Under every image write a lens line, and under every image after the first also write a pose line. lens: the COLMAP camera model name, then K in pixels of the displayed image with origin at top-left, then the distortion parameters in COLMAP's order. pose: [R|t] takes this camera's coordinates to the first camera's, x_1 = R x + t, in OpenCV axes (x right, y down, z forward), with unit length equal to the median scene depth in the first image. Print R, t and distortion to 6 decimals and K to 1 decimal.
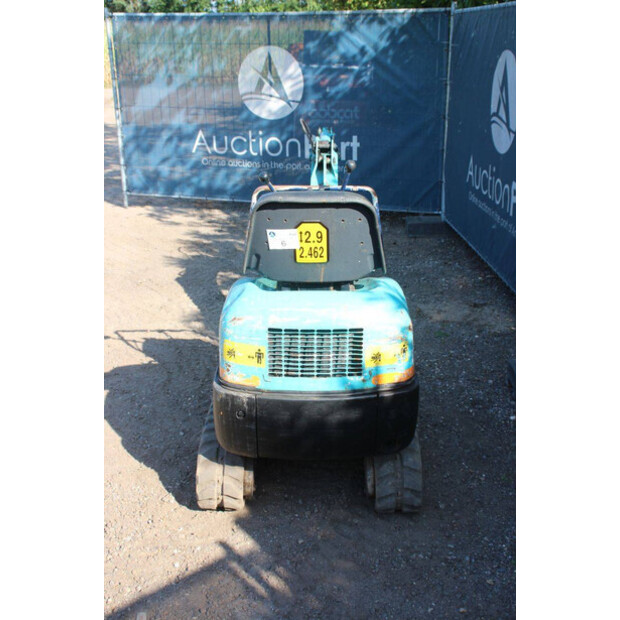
lens RADIAL K [[780.6, 0, 310.0], [0, 780.6, 310.0], [0, 0, 1]] dist [0.016703, 0.087611]
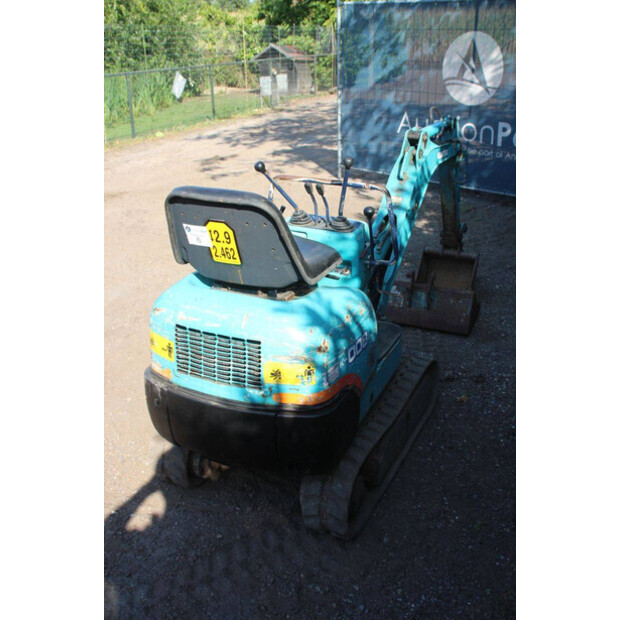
lens RADIAL K [[683.6, 0, 310.0], [0, 683.6, 310.0], [0, 0, 1]] dist [-0.024596, 0.036383]
pose [[0.908148, 0.161184, -0.386378, 0.414058], [-0.136620, 0.986488, 0.090418, -0.091466], [0.395731, -0.029326, 0.917898, 0.270887]]
